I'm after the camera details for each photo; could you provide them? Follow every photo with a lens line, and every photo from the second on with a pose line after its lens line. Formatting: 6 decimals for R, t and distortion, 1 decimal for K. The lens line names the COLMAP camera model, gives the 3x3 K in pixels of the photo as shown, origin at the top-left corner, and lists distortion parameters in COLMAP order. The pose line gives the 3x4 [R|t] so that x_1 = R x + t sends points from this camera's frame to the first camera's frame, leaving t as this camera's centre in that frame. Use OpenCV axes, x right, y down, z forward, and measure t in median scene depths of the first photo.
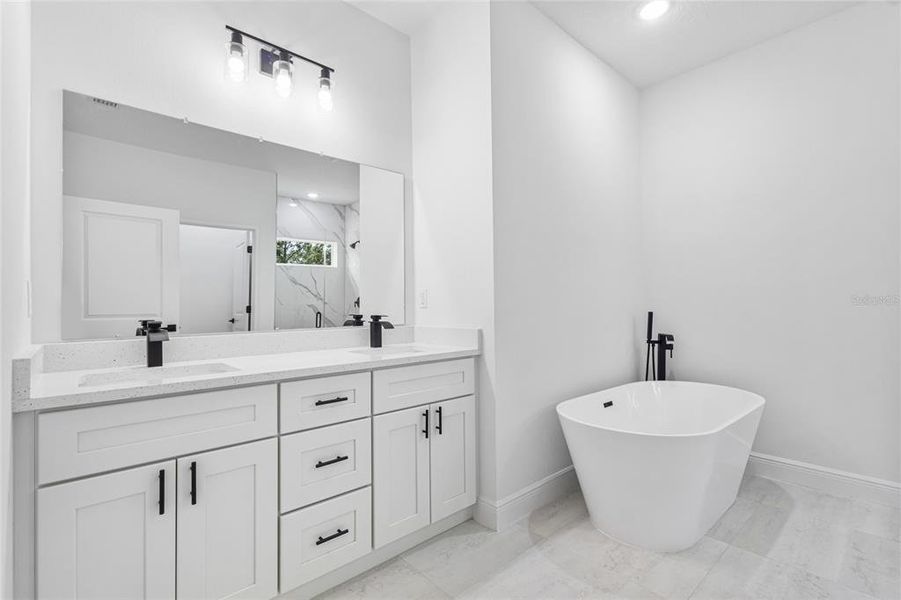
lens RADIAL K [[423.9, 0, 447.9], [0, 423.9, 304.5], [0, 0, 1]] dist [-0.000431, -0.000280]
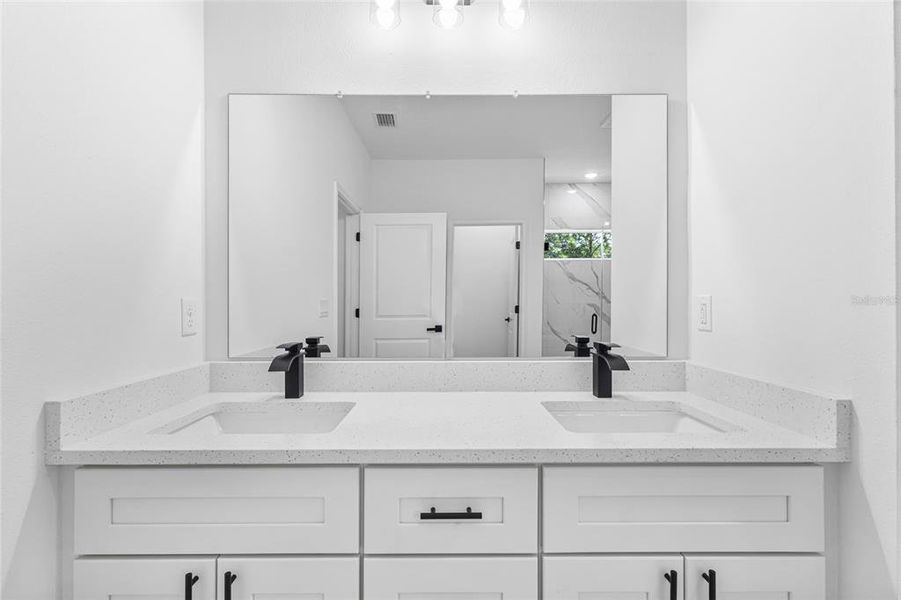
lens RADIAL K [[415.7, 0, 447.1], [0, 415.7, 297.0], [0, 0, 1]] dist [0.003123, 0.000658]
pose [[0.745804, 0.005089, -0.666145, 0.057455], [-0.003266, 0.999987, 0.003984, -0.041368], [0.666157, -0.000796, 0.745811, 0.448173]]
